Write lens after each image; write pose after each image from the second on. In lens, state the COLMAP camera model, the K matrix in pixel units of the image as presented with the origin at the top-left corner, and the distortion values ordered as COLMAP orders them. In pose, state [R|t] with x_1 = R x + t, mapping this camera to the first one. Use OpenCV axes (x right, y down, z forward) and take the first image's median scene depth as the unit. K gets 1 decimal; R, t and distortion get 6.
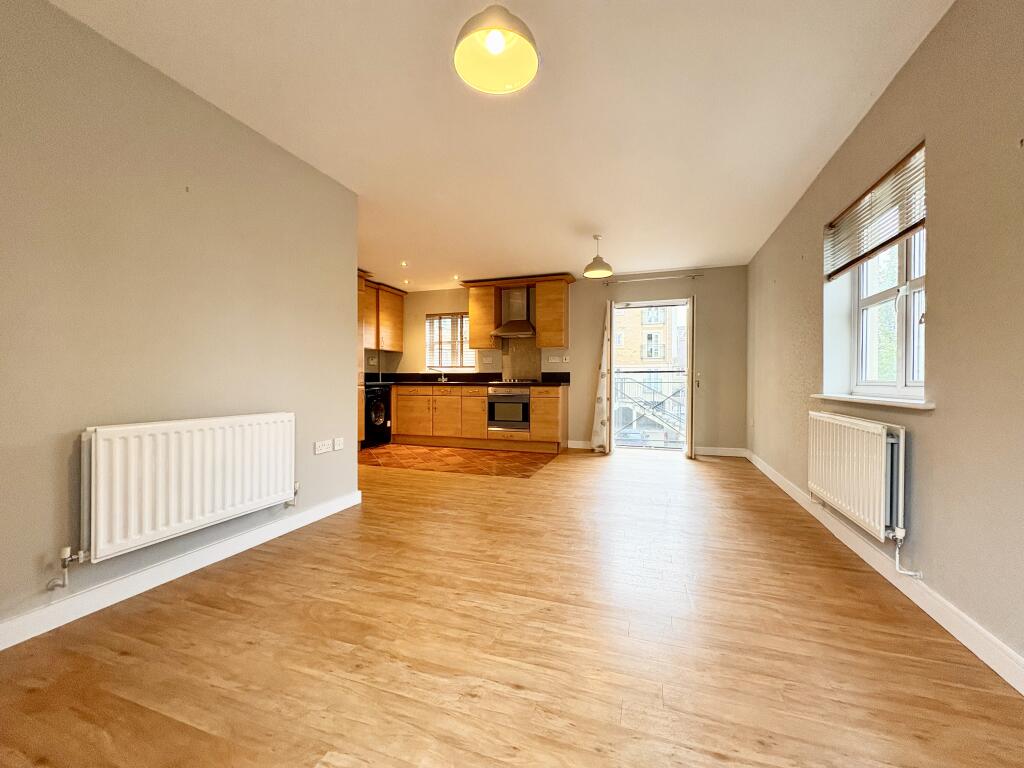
lens RADIAL K [[407.0, 0, 512.7], [0, 407.0, 382.7], [0, 0, 1]] dist [0.000598, -0.000394]
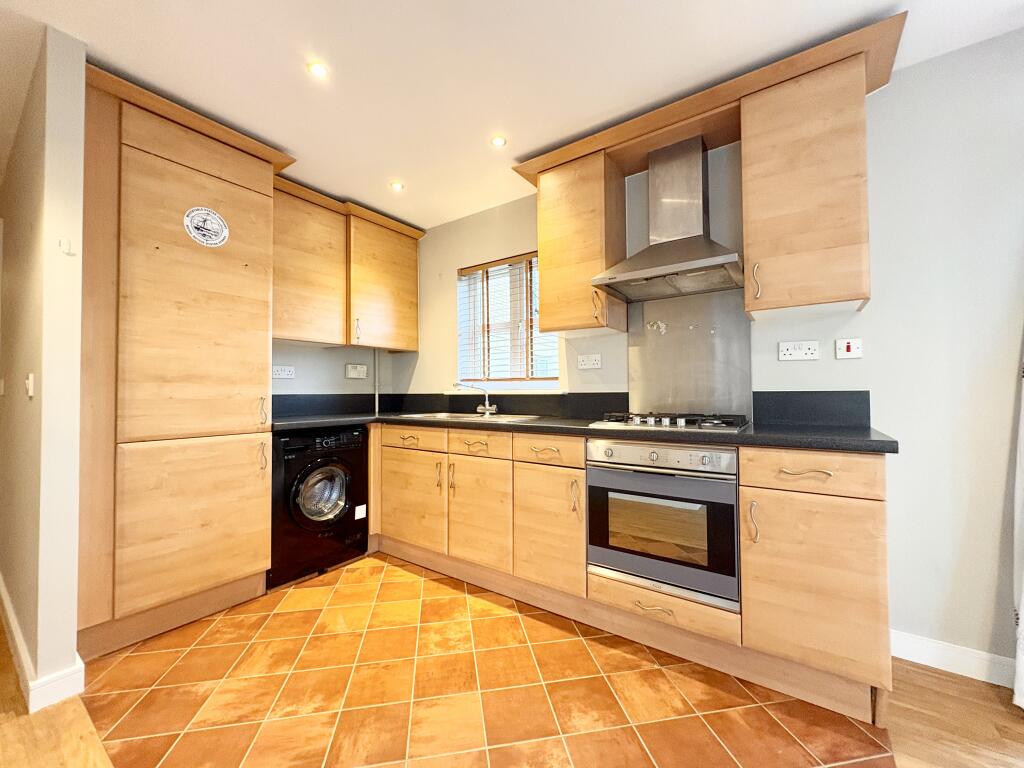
lens RADIAL K [[407.0, 0, 512.8], [0, 407.0, 384.4], [0, 0, 1]] dist [0.000598, -0.000394]
pose [[0.959413, -0.013495, -0.281681, -0.024945], [0.006400, 0.999639, -0.026094, -0.025816], [0.281932, 0.023232, 0.959153, 0.672874]]
